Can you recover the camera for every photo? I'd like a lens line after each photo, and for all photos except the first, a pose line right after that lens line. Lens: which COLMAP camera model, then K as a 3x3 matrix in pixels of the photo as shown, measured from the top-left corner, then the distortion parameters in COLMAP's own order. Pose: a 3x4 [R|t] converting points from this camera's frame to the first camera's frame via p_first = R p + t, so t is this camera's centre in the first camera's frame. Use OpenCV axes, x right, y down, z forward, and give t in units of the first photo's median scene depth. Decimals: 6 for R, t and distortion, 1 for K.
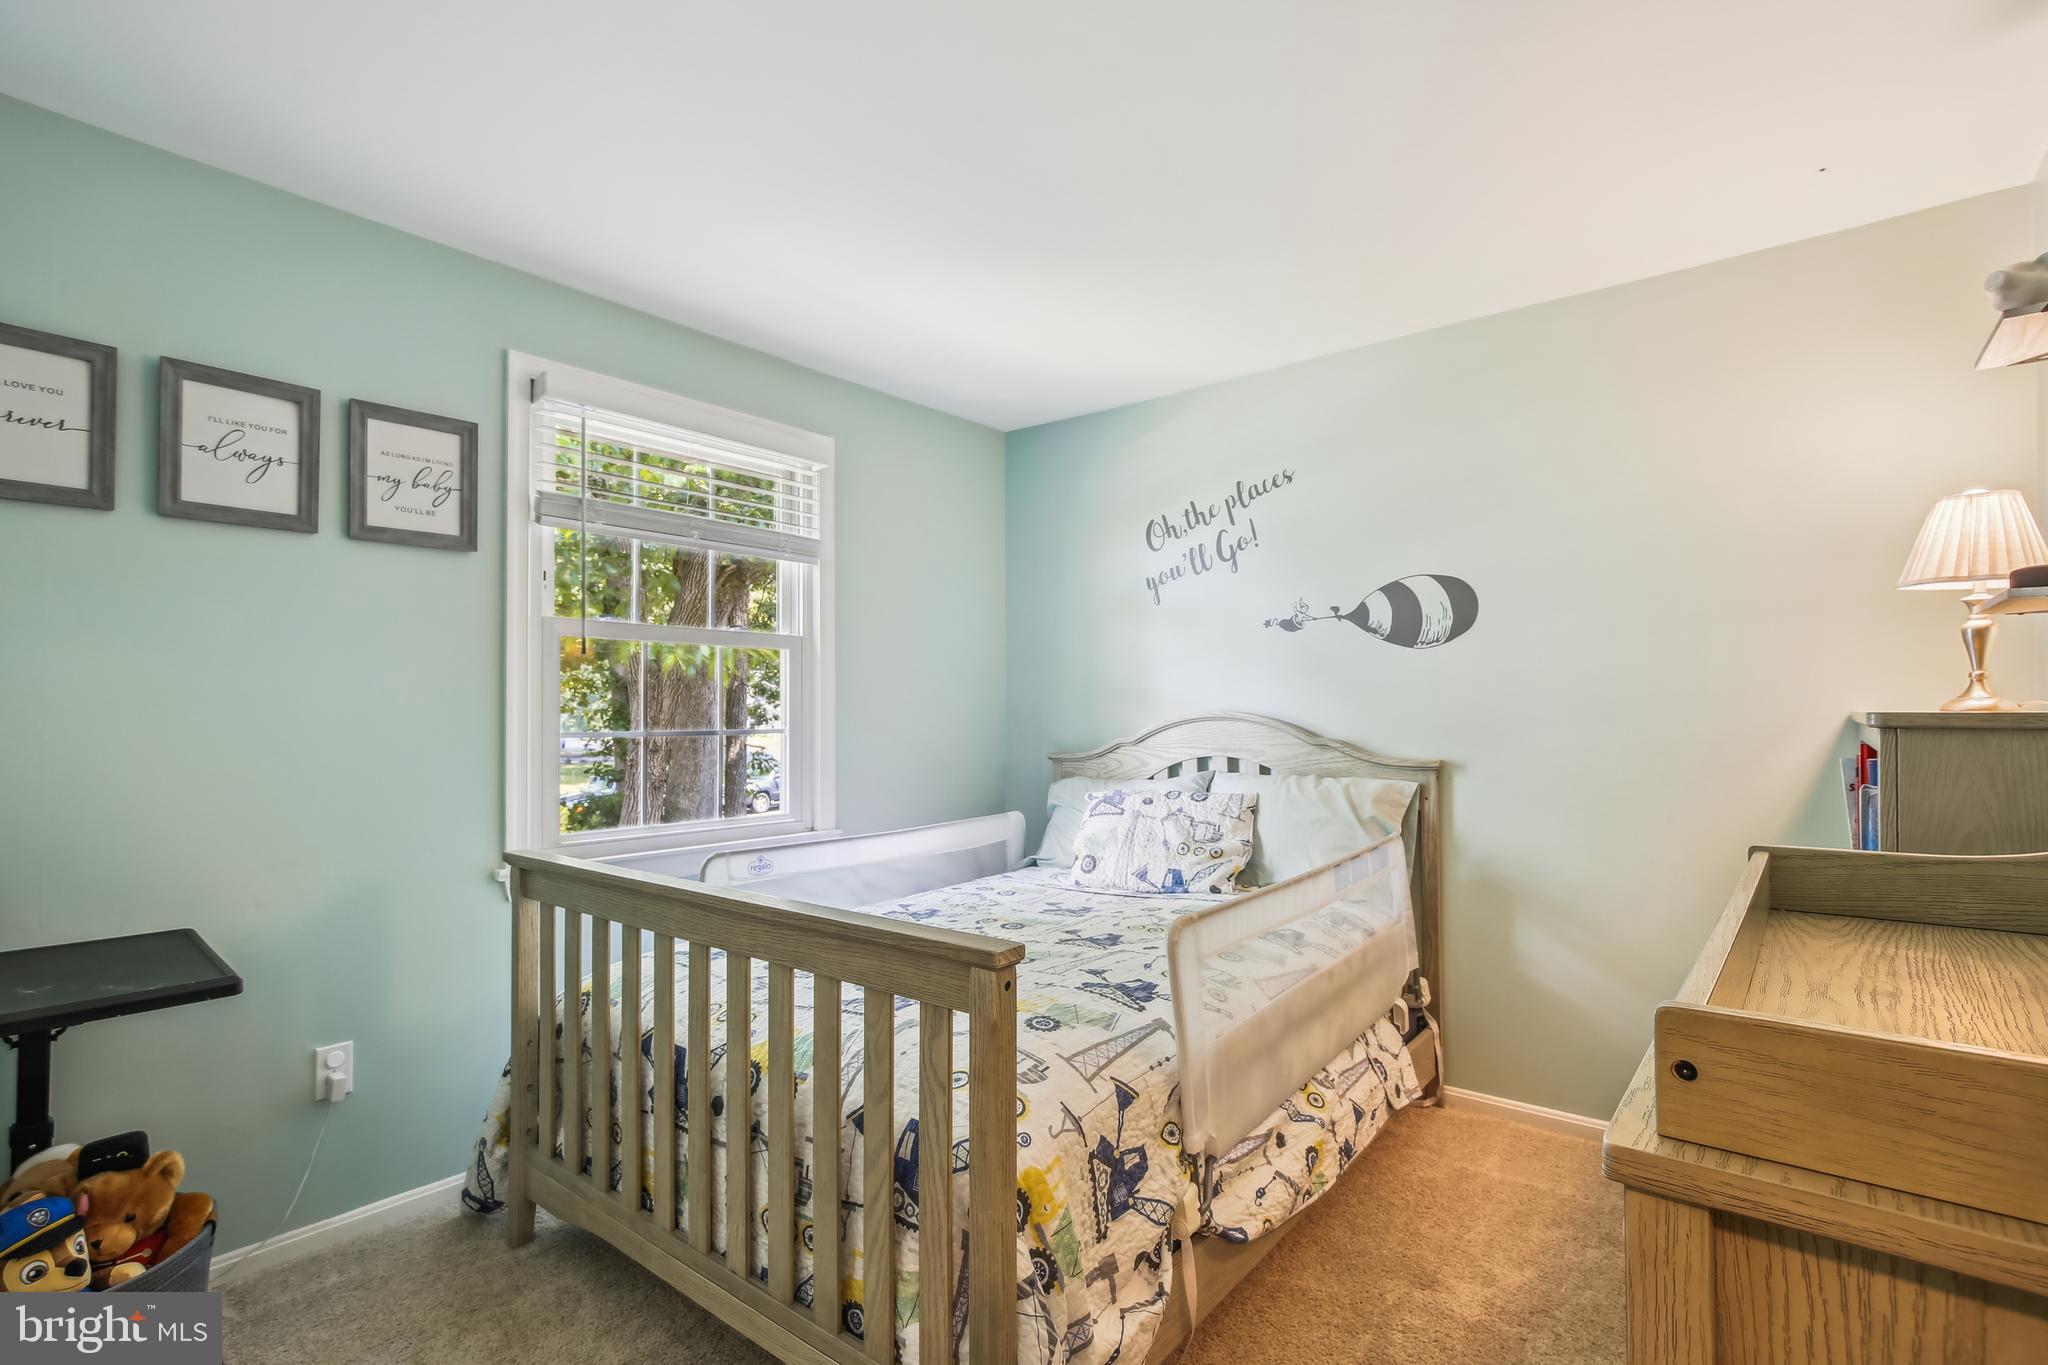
lens RADIAL K [[946.5, 0, 1044.1], [0, 946.5, 687.7], [0, 0, 1]] dist [0.004498, -0.000156]
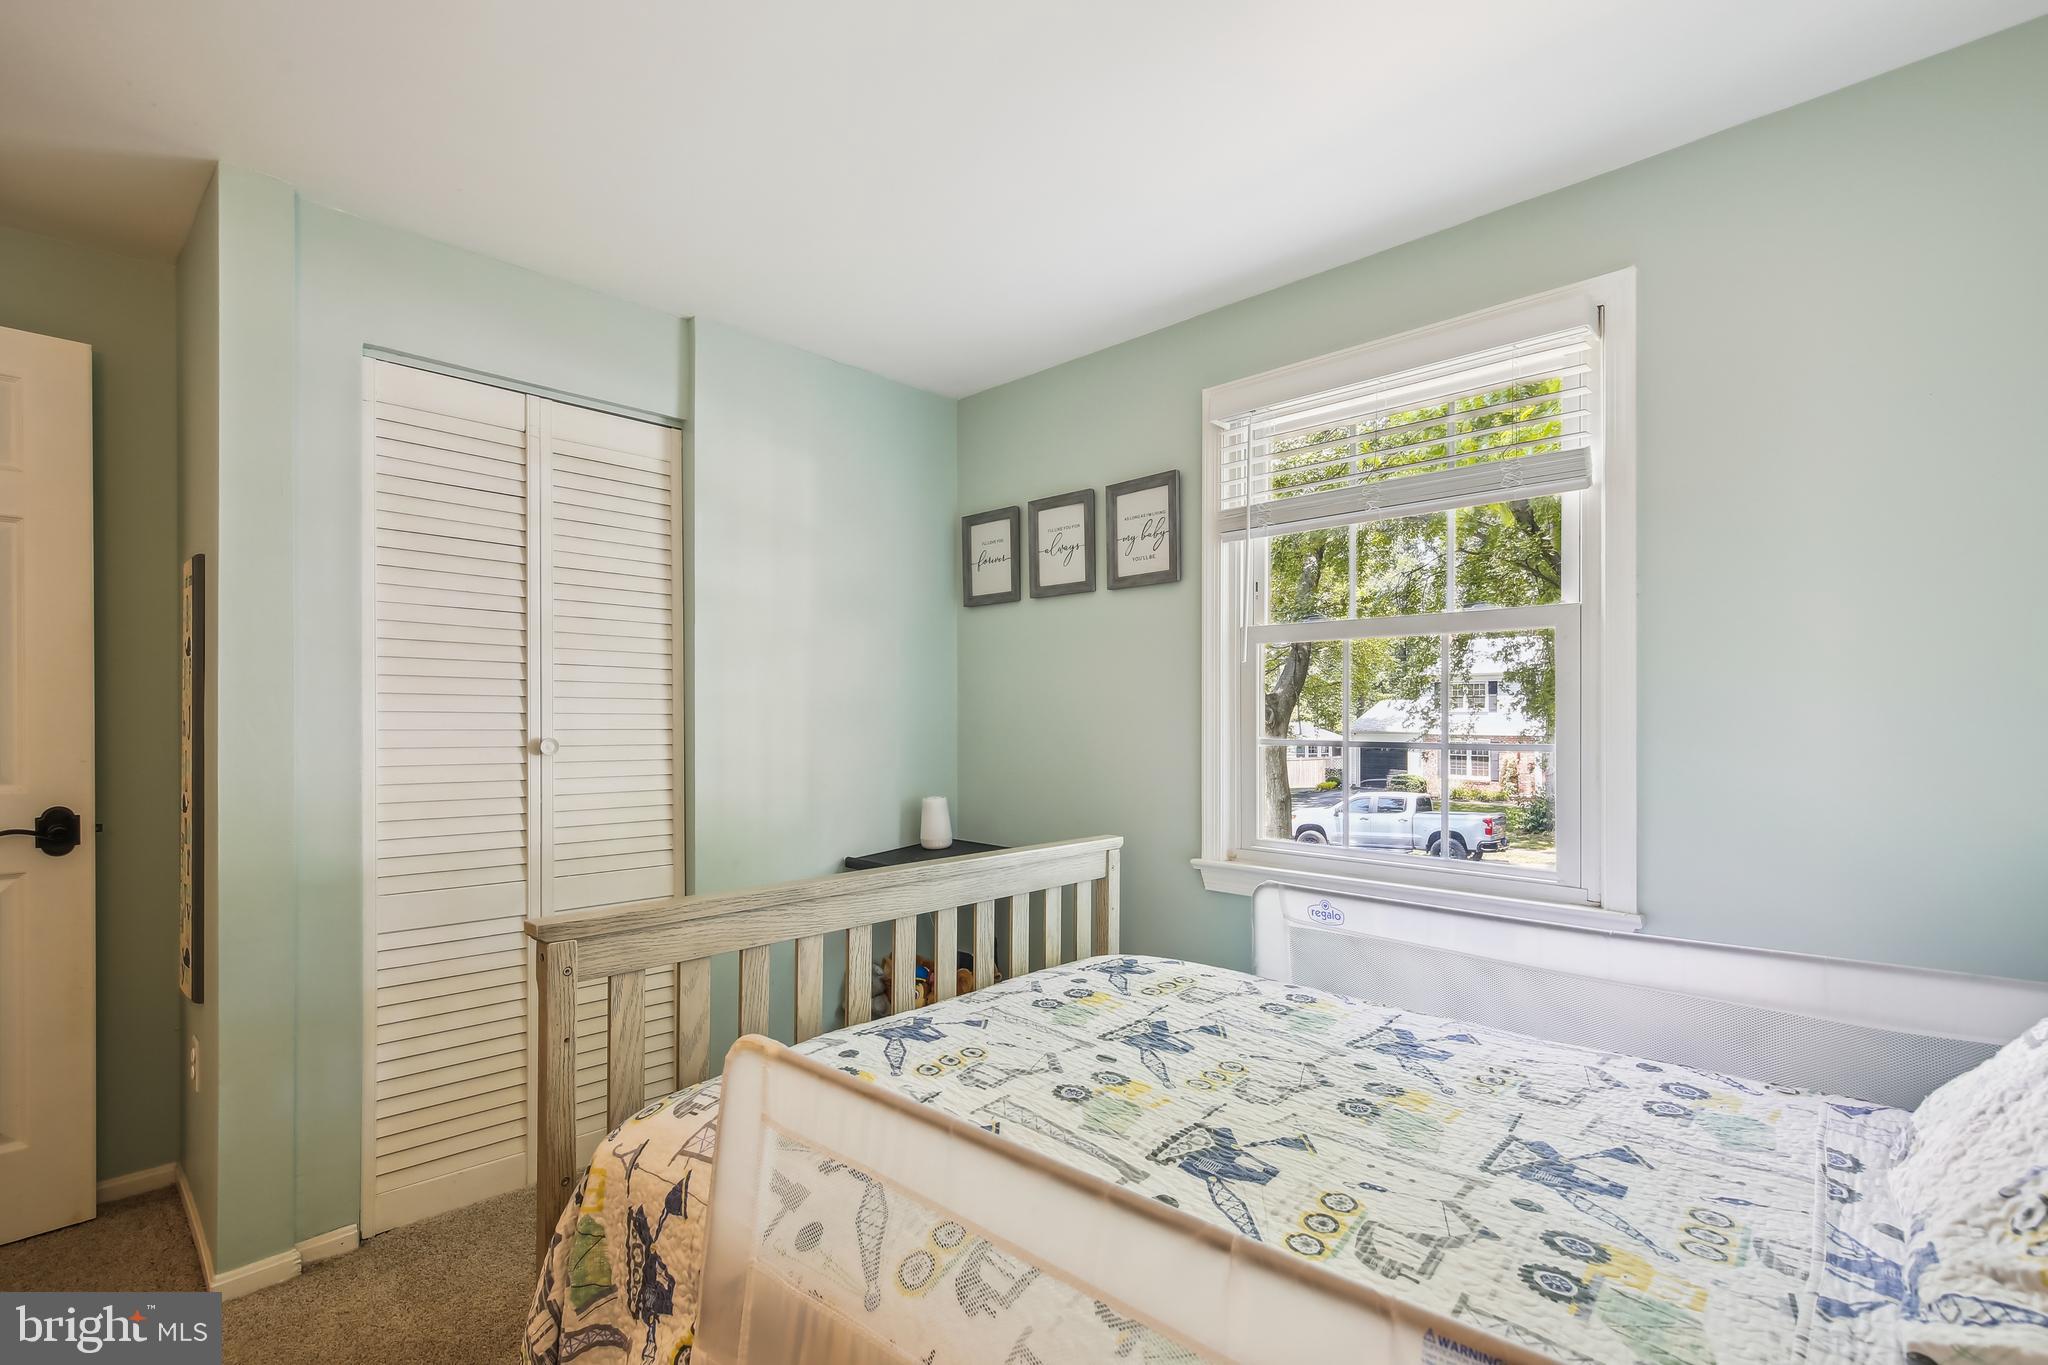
lens RADIAL K [[946.5, 0, 1036.3], [0, 946.5, 722.7], [0, 0, 1]] dist [0.004498, -0.000156]
pose [[-0.082306, 0.012506, -0.996529, 0.614918], [0.022576, 0.999688, 0.010681, 0.015275], [0.996351, -0.021618, -0.082563, 0.984396]]
